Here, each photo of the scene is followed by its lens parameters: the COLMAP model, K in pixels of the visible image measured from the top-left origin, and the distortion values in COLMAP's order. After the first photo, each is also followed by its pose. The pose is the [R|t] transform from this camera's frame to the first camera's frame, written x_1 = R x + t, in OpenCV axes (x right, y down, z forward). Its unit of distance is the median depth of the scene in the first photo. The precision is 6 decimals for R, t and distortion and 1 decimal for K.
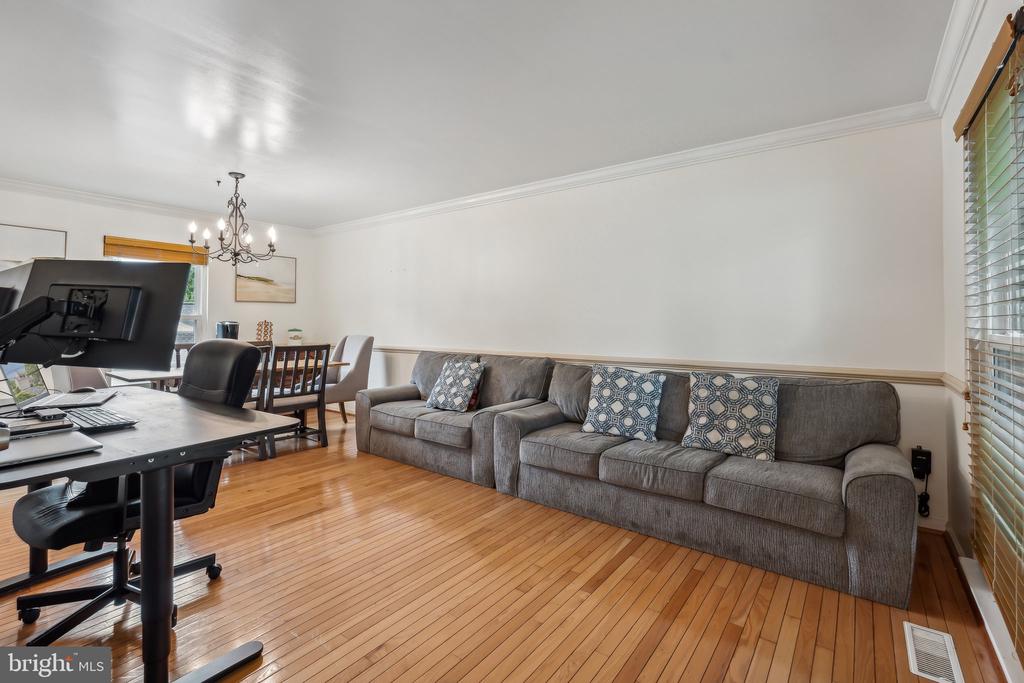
lens RADIAL K [[460.6, 0, 518.8], [0, 460.6, 323.5], [0, 0, 1]] dist [-0.005923, 0.002167]
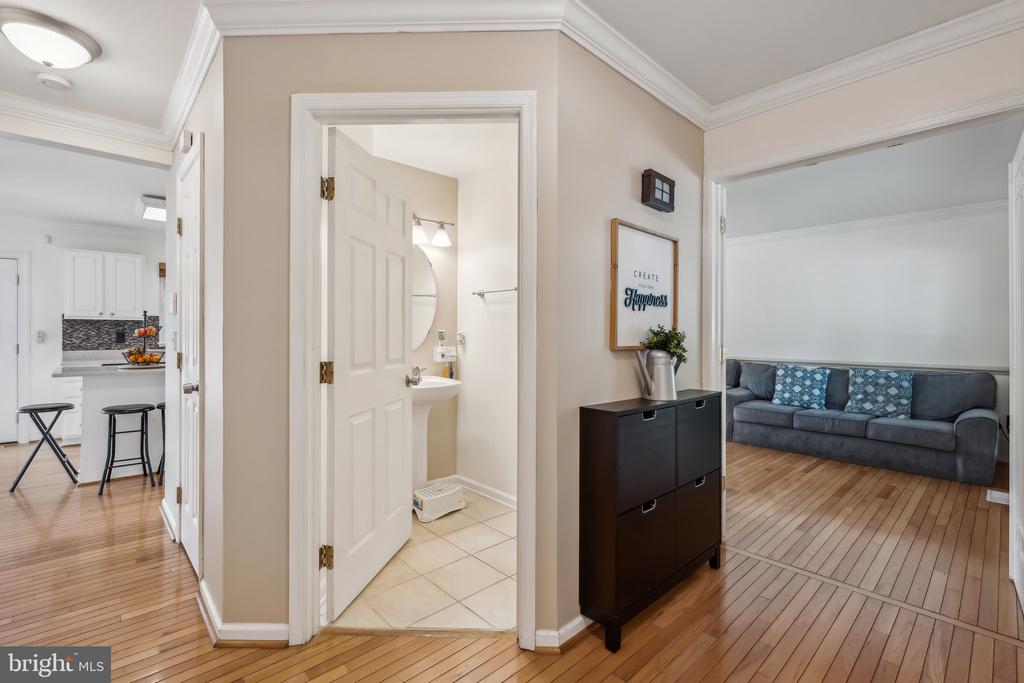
lens RADIAL K [[460.6, 0, 503.1], [0, 460.6, 335.0], [0, 0, 1]] dist [-0.005923, 0.002167]
pose [[0.979806, -0.000781, -0.199951, -0.523212], [0.002544, 0.999960, 0.008562, -0.027298], [0.199936, -0.008898, 0.979768, -0.867773]]
